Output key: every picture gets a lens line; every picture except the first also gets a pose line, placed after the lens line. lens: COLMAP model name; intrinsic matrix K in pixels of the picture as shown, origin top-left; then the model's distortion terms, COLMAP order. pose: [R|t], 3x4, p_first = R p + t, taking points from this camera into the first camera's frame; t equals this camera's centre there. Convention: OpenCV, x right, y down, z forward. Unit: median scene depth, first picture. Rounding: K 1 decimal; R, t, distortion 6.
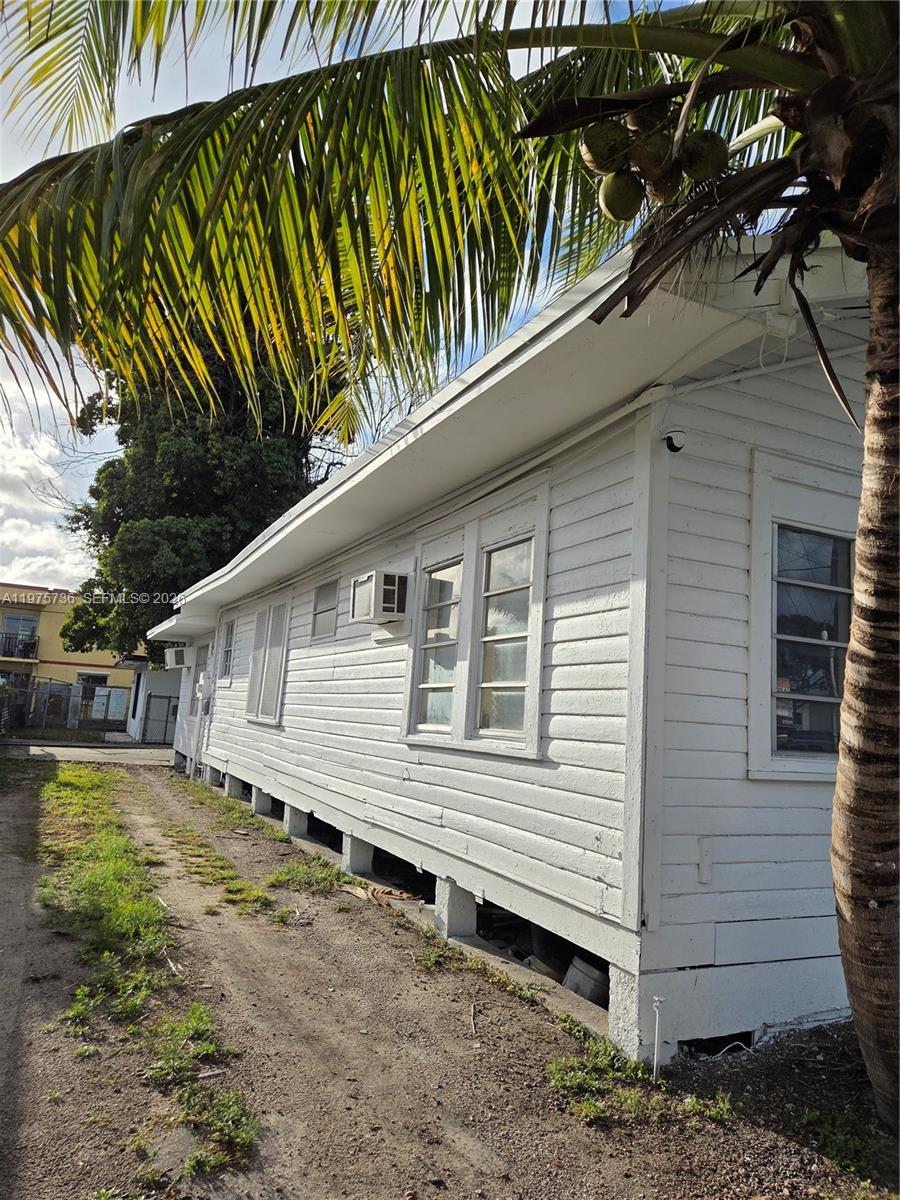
lens RADIAL K [[793.1, 0, 450.0], [0, 793.1, 600.0], [0, 0, 1]] dist [0.032045, -0.006367]
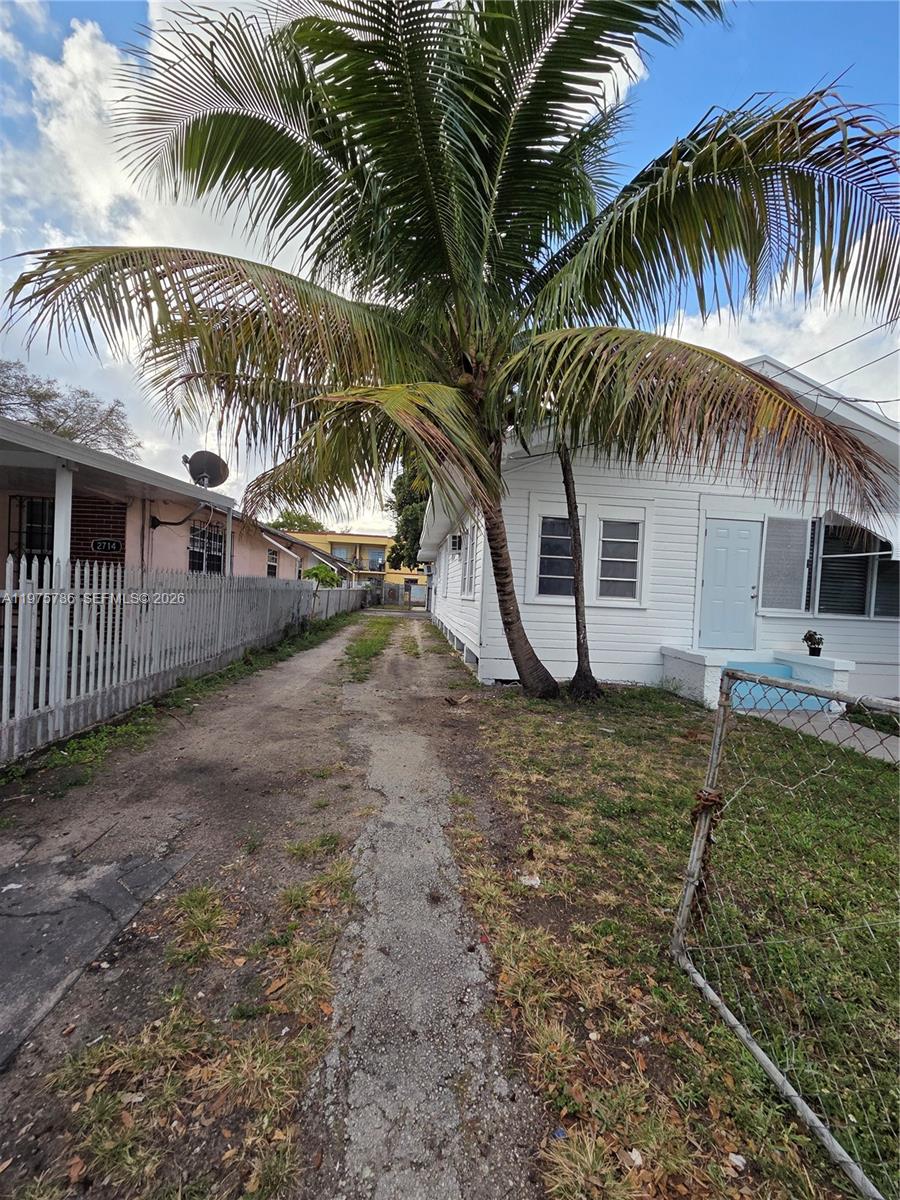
lens RADIAL K [[488.0, 0, 450.0], [0, 488.0, 600.0], [0, 0, 1]] dist [-0.000329, -0.000099]
pose [[0.930807, -0.006518, -0.365454, 0.158616], [0.057275, 0.990091, 0.128220, -0.009176], [0.360997, -0.140279, 0.921956, -0.166618]]
